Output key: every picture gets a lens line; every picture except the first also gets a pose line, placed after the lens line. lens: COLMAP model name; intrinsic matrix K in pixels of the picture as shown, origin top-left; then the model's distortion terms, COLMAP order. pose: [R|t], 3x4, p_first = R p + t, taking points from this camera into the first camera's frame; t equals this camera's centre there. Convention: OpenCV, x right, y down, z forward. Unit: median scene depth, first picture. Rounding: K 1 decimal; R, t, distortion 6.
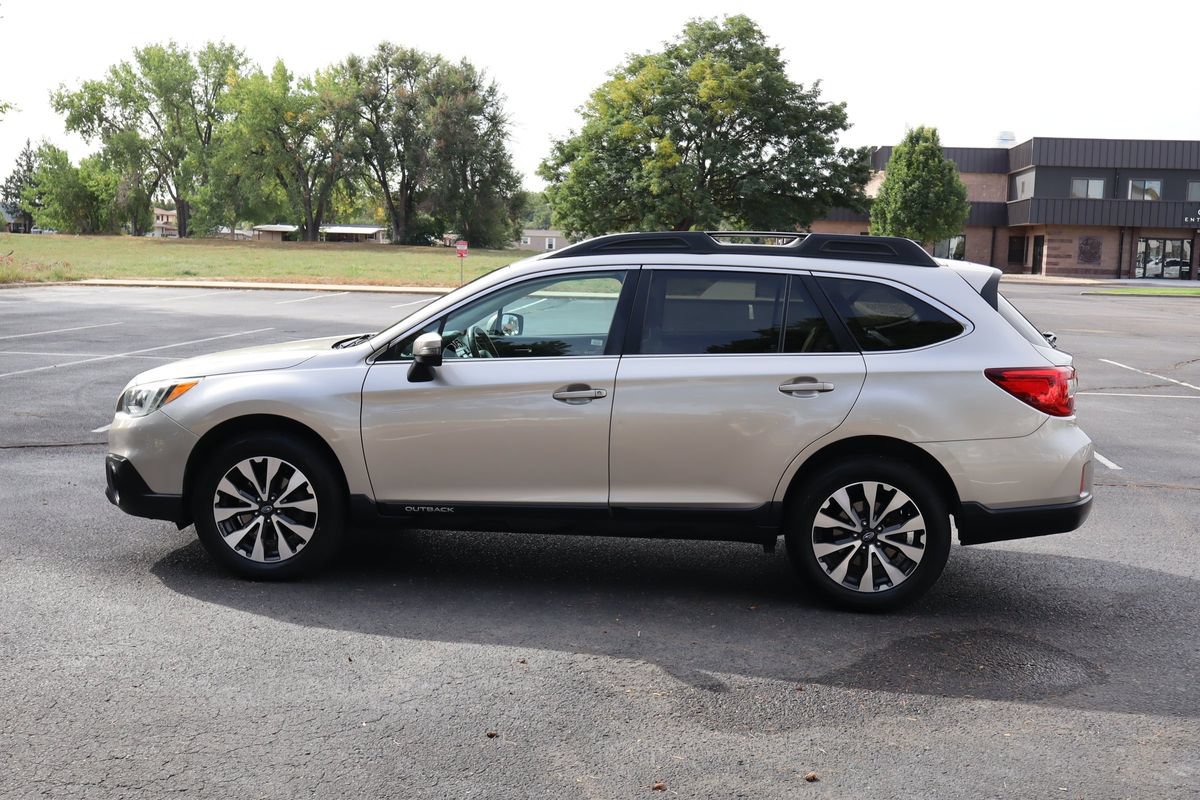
lens RADIAL K [[1314.8, 0, 591.9], [0, 1314.8, 396.7], [0, 0, 1]] dist [0.010451, 0.018357]
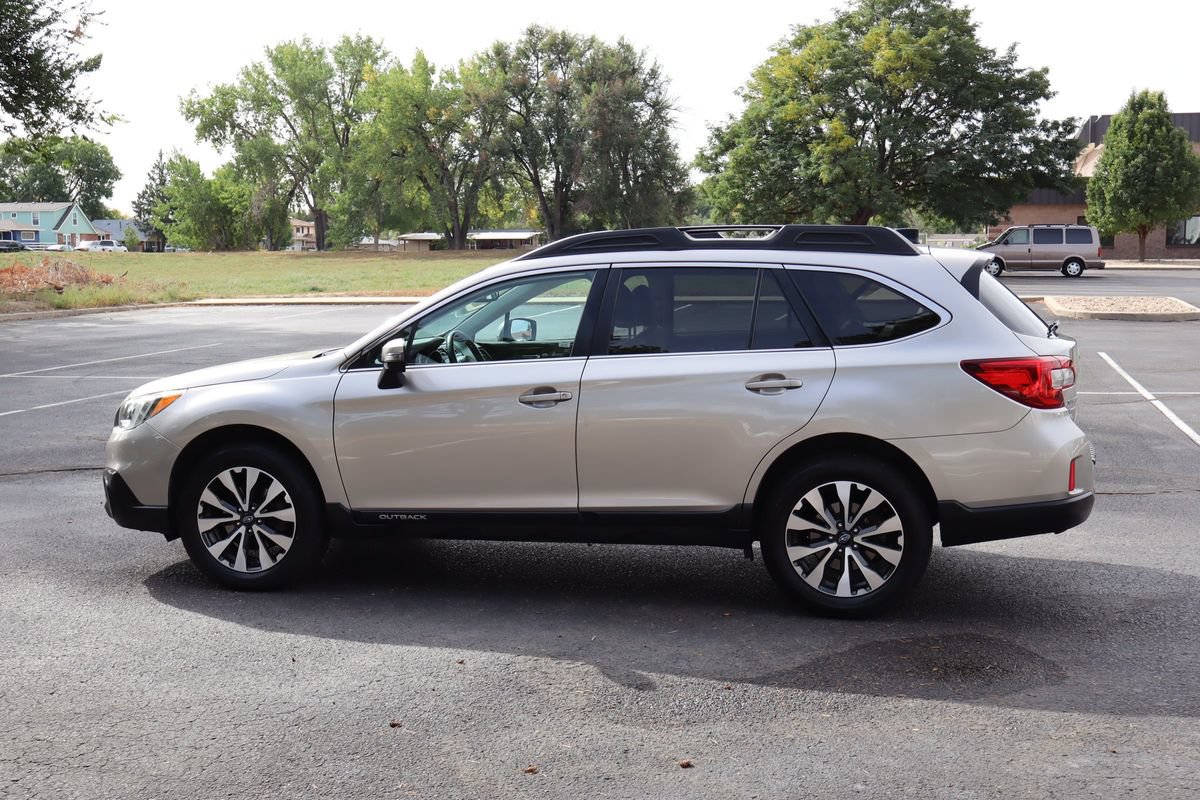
lens RADIAL K [[1493.8, 0, 592.7], [0, 1493.8, 401.3], [0, 0, 1]] dist [0.011394, -0.023274]
pose [[0.991628, -0.022298, -0.127186, 0.160892], [0.020884, 0.999704, -0.012442, 0.015164], [0.127426, 0.009681, 0.991801, -0.098622]]
